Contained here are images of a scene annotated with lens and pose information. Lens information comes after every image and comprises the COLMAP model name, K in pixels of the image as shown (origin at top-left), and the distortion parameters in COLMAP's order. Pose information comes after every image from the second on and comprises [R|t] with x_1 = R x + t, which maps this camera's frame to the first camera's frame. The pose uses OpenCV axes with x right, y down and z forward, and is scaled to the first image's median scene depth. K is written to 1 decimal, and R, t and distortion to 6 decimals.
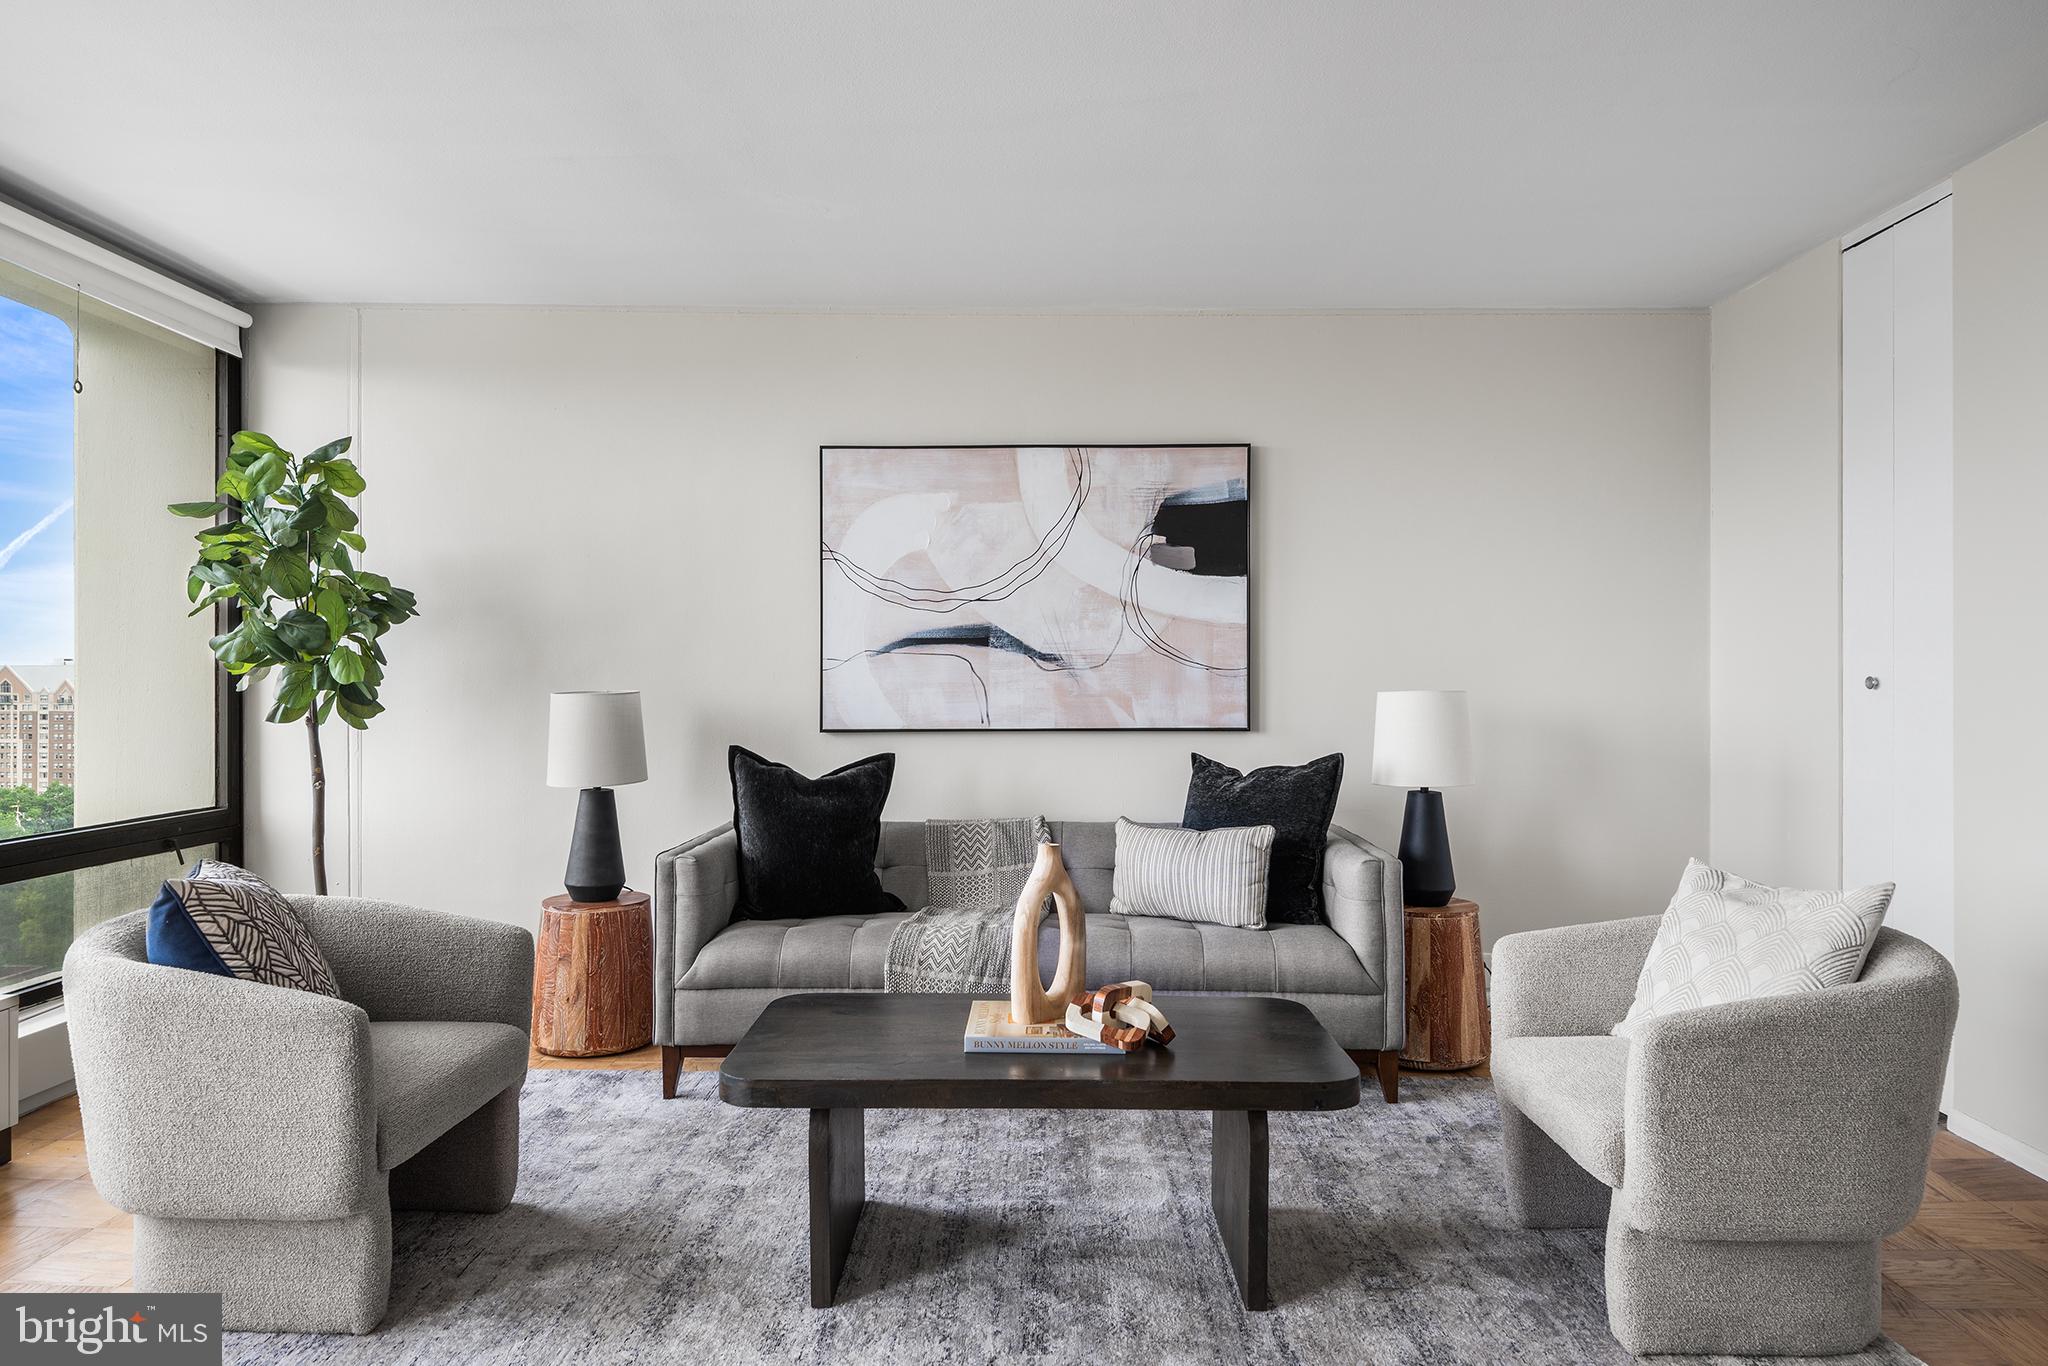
lens RADIAL K [[1195.9, 0, 1021.4], [0, 1195.9, 681.0], [0, 0, 1]] dist [-0.001831, 0.007385]
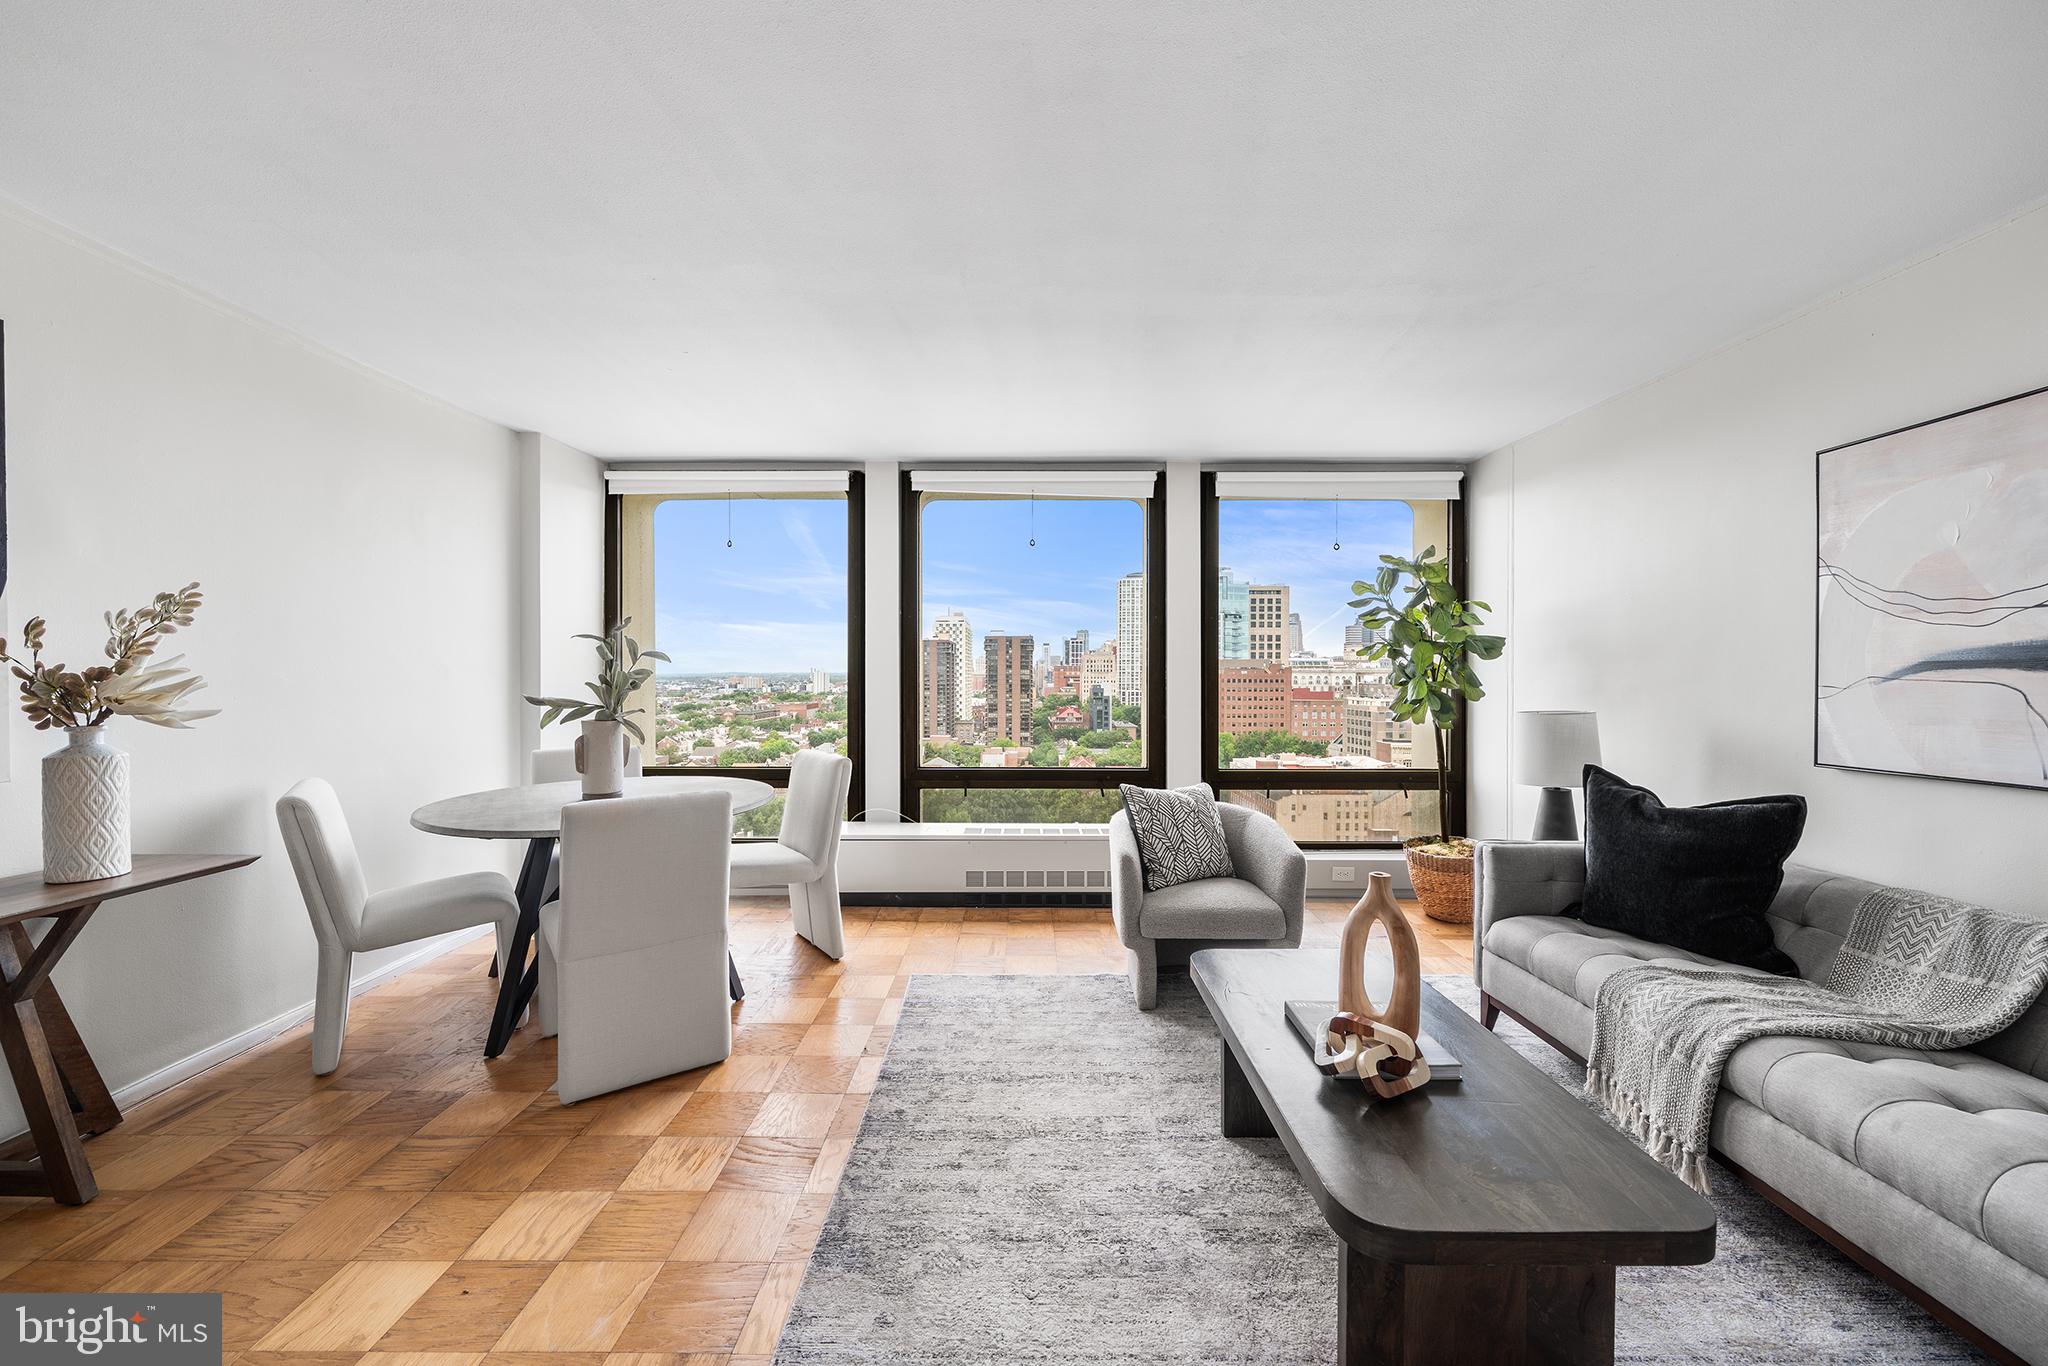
lens RADIAL K [[782.3, 0, 1018.4], [0, 782.3, 683.3], [0, 0, 1]] dist [0.002637, 0.000085]
pose [[0.005242, 0.008913, -0.999947, 0.428762], [-0.001302, 0.999959, 0.008906, -0.025020], [0.999985, 0.001256, 0.005254, 0.391525]]
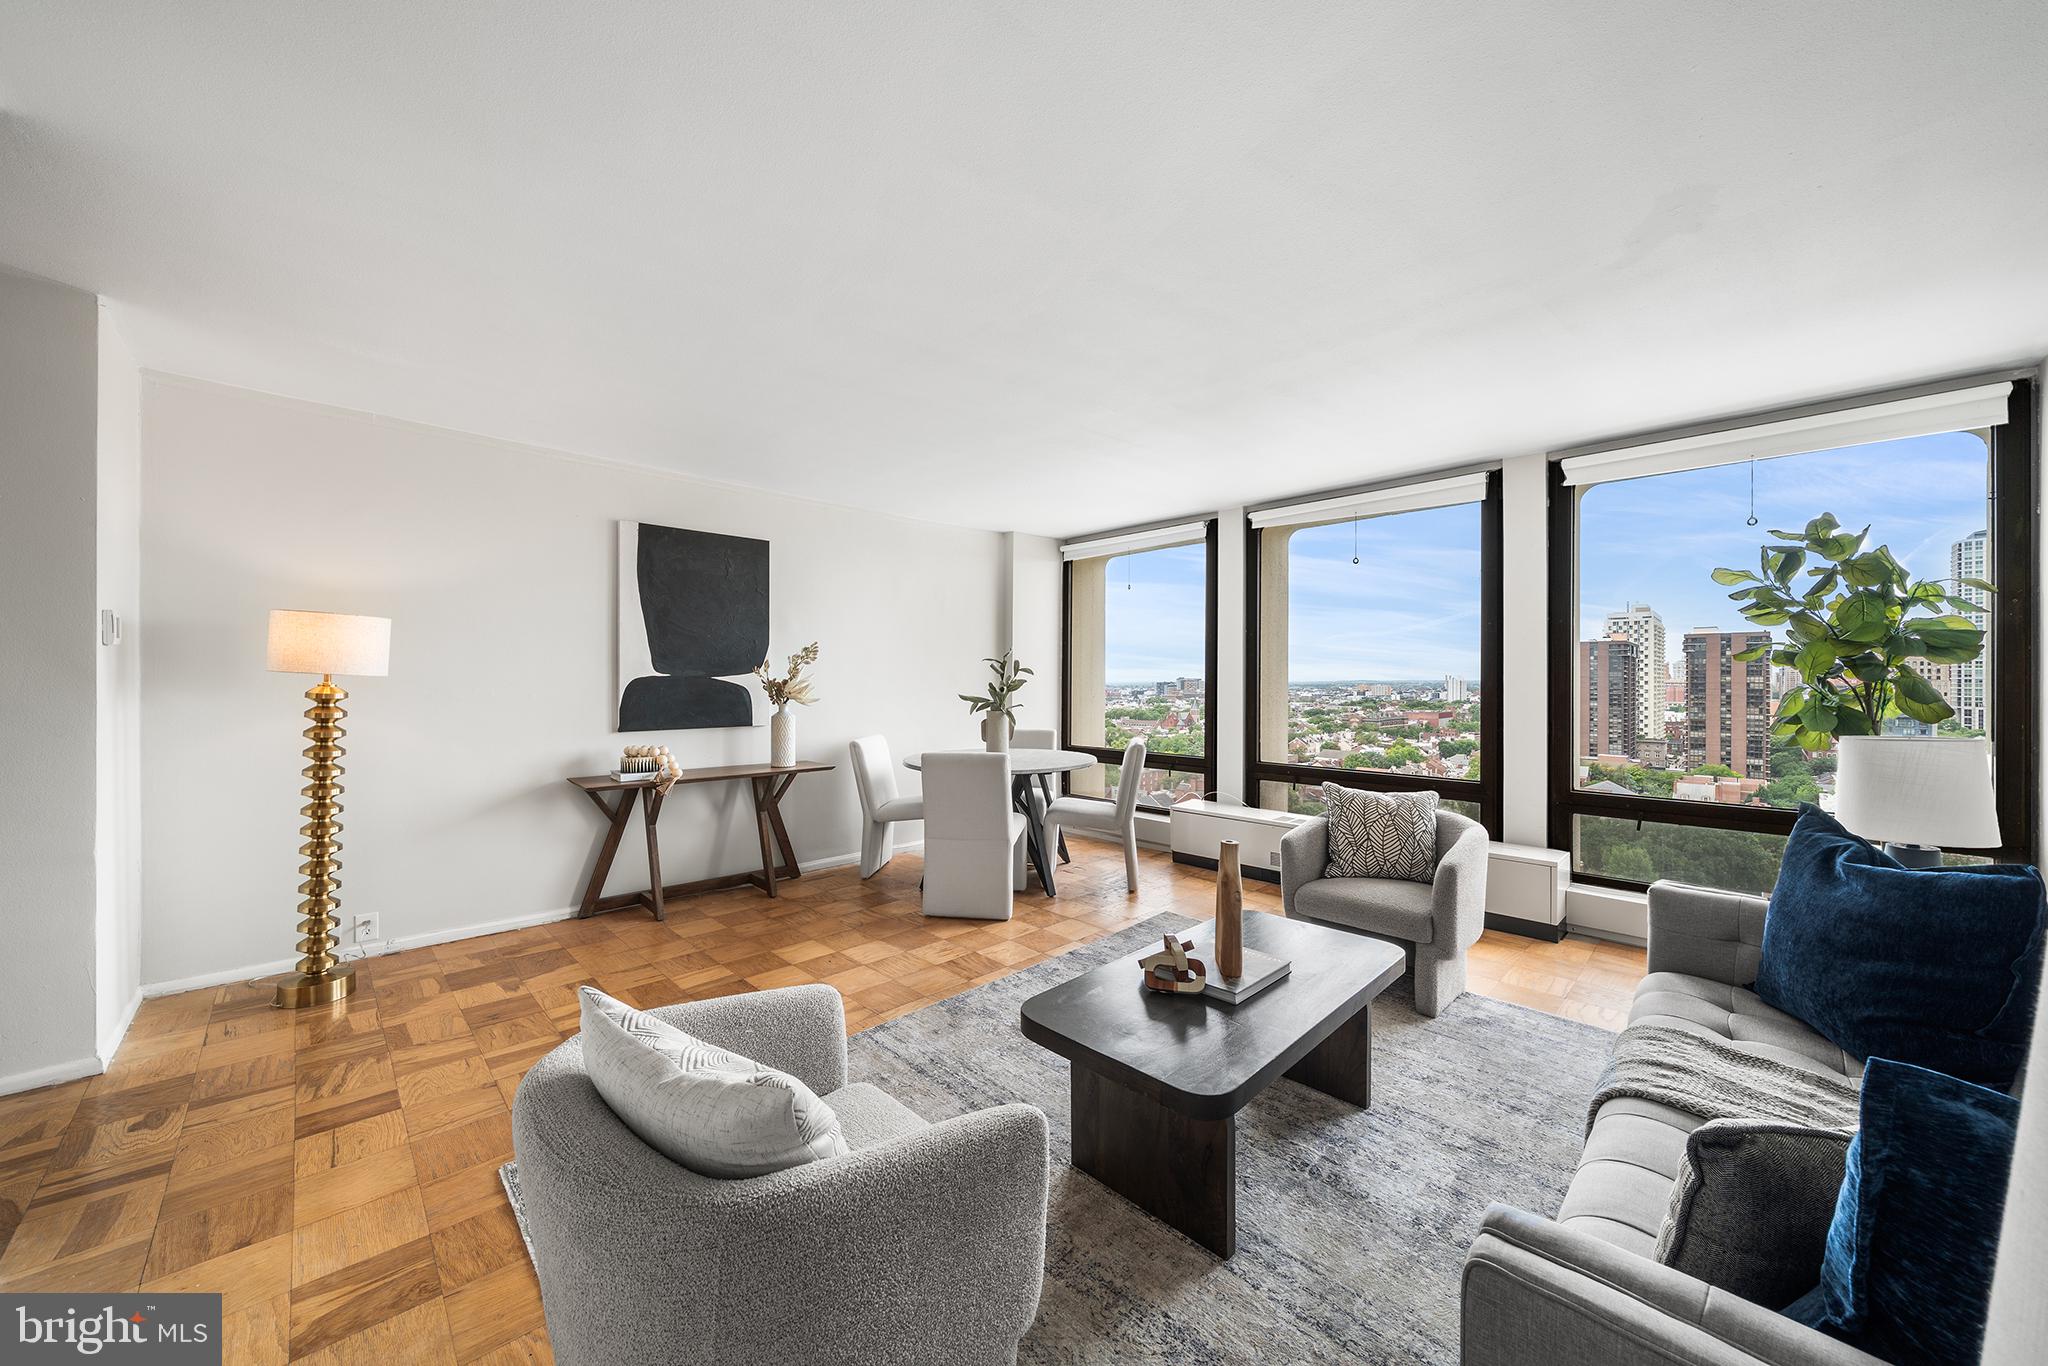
lens RADIAL K [[734.2, 0, 1024.2], [0, 734.2, 679.6], [0, 0, 1]] dist [-0.000228, -0.000581]
pose [[-0.700555, -0.005240, -0.713579, 0.467299], [-0.004970, 0.999985, -0.002465, -0.028313], [0.713581, 0.001820, -0.700570, 0.833566]]
